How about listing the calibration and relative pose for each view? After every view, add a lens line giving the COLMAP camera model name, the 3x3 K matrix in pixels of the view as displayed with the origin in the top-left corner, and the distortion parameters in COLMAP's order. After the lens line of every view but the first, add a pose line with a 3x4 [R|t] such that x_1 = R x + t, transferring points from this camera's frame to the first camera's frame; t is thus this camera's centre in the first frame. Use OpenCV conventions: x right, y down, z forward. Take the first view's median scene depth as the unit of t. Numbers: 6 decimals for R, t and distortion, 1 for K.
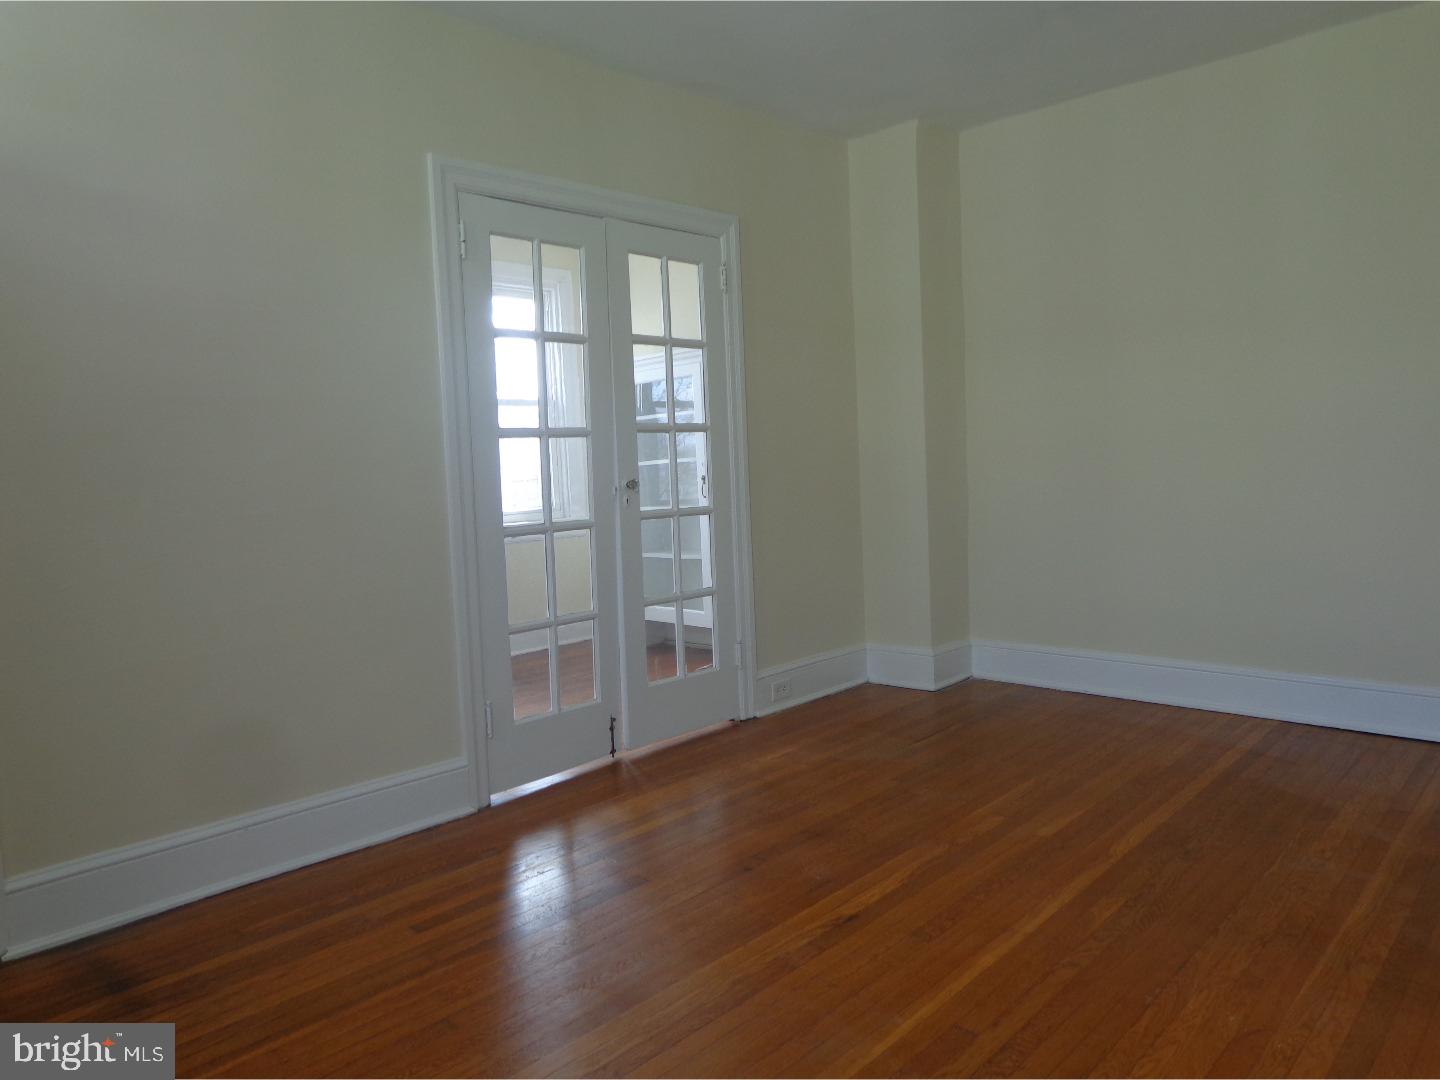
lens RADIAL K [[1016.4, 0, 720.0], [0, 1016.4, 540.0], [0, 0, 1]] dist [-0.011319, 0.007376]
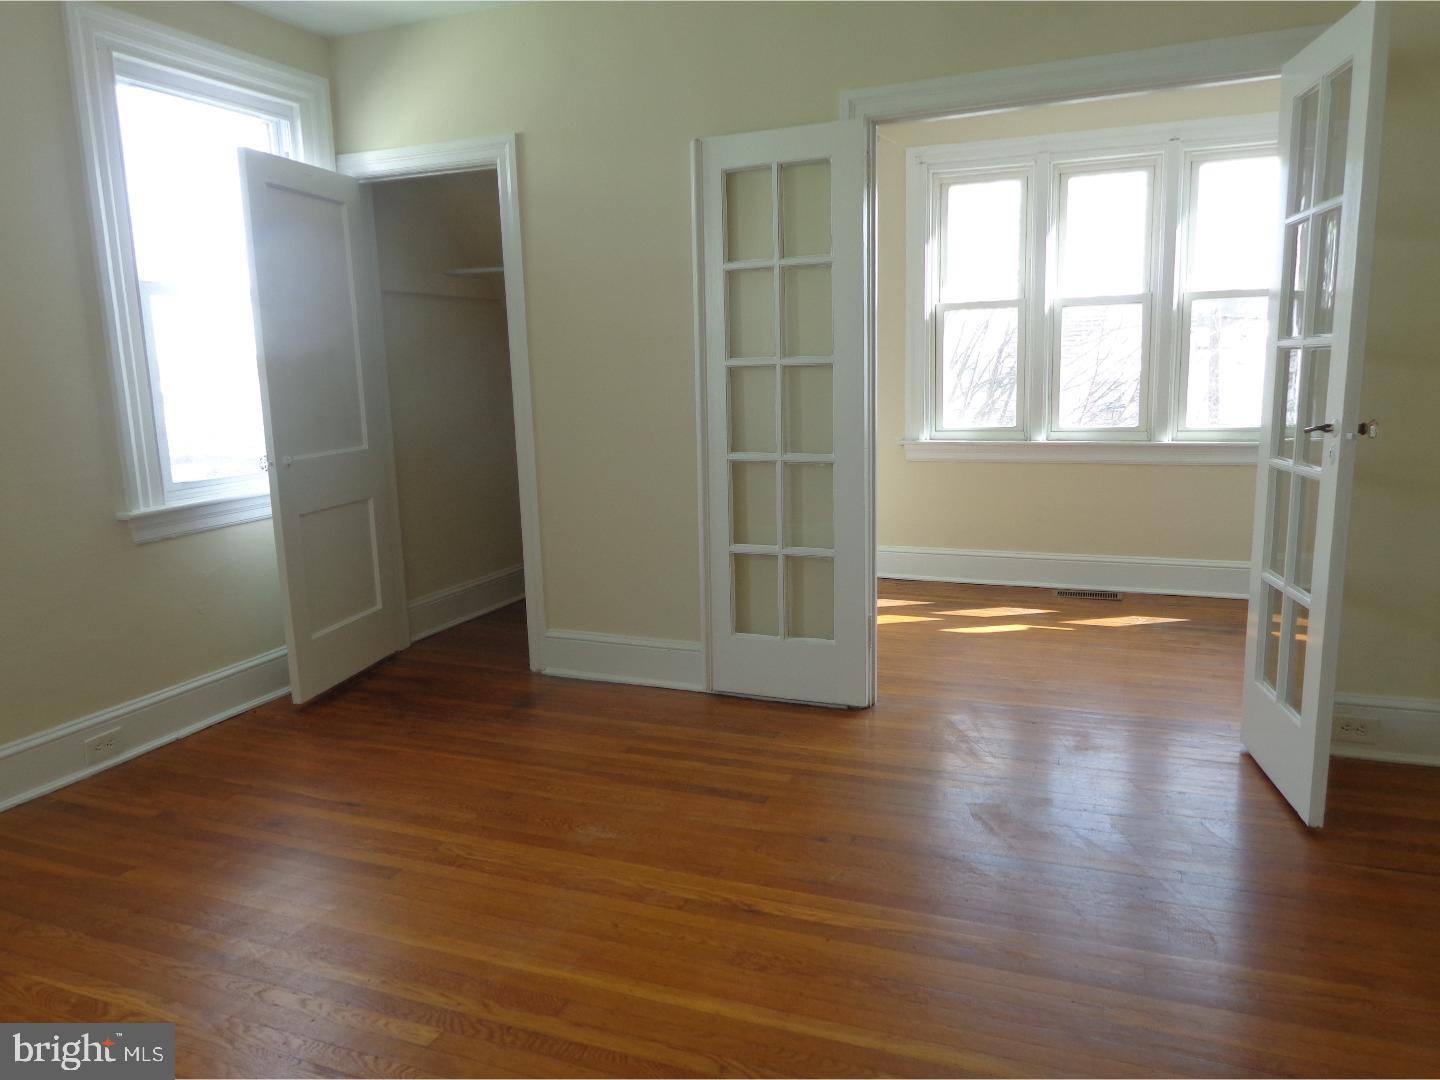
lens RADIAL K [[1016.4, 0, 720.0], [0, 1016.4, 540.0], [0, 0, 1]] dist [-0.011319, 0.007376]
pose [[0.351727, 0.188734, -0.916879, 0.965456], [-0.055818, 0.981950, 0.180716, -0.144621], [0.934437, -0.012384, 0.355913, 0.667330]]
